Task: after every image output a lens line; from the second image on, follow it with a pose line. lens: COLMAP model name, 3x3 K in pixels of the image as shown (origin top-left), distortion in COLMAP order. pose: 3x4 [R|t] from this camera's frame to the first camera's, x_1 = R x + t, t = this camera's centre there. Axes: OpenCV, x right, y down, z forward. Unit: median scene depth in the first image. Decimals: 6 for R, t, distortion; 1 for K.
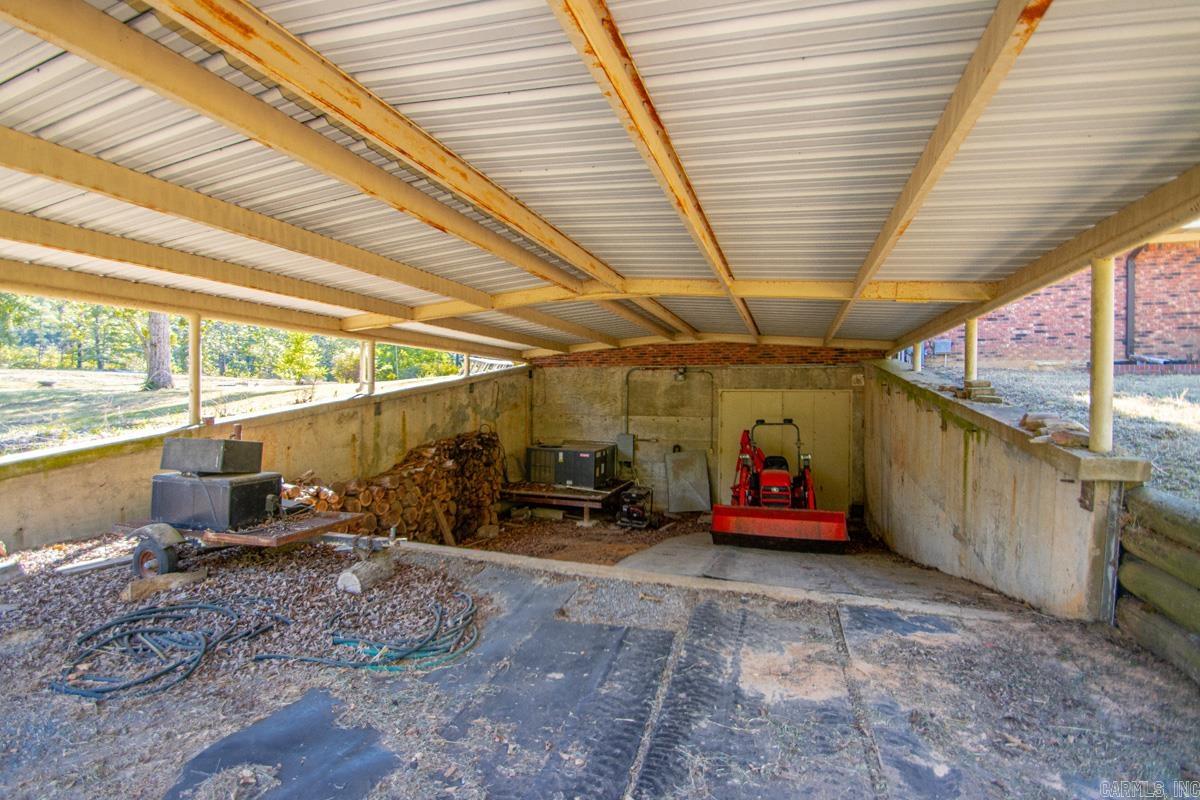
lens RADIAL K [[557.8, 0, 588.5], [0, 557.8, 402.6], [0, 0, 1]] dist [0.018000, -0.020165]
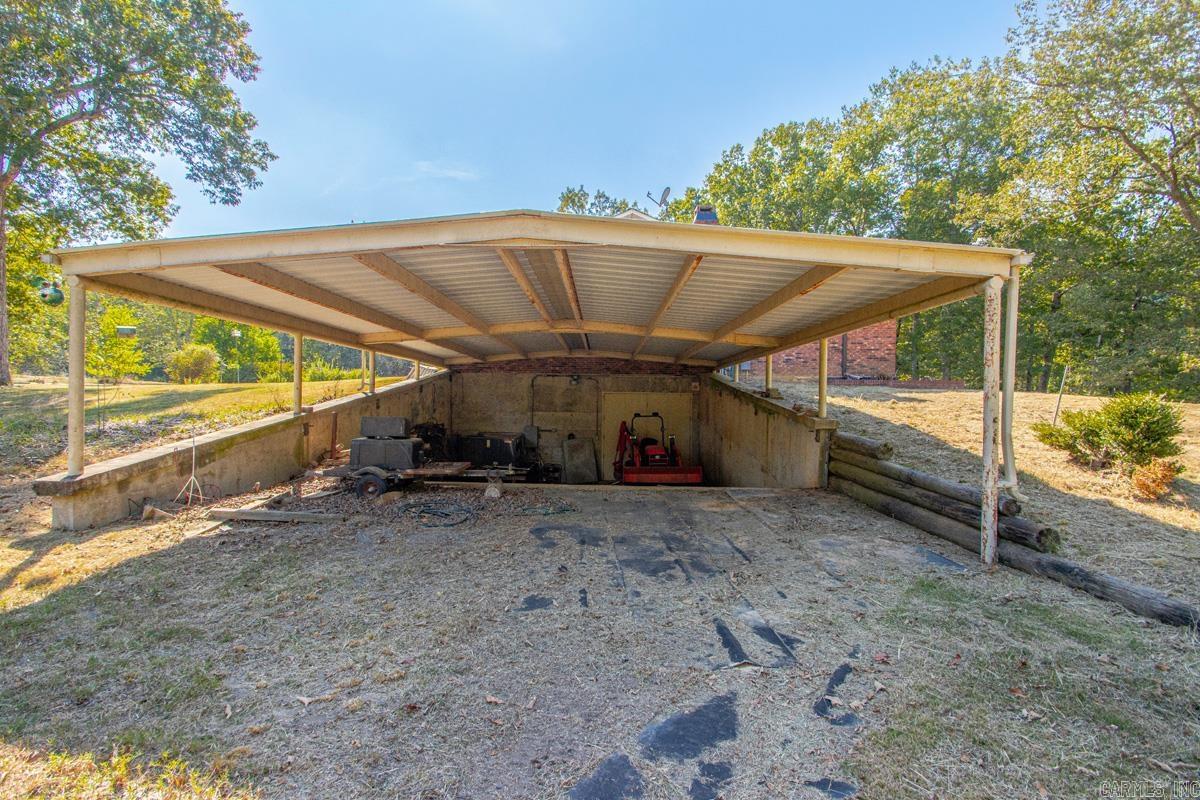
lens RADIAL K [[557.8, 0, 588.5], [0, 557.8, 402.6], [0, 0, 1]] dist [0.018000, -0.020165]
pose [[0.948090, 0.003397, 0.317984, -0.252348], [-0.001519, 0.999980, -0.006155, 0.011705], [-0.317999, 0.005353, 0.948076, -0.302437]]
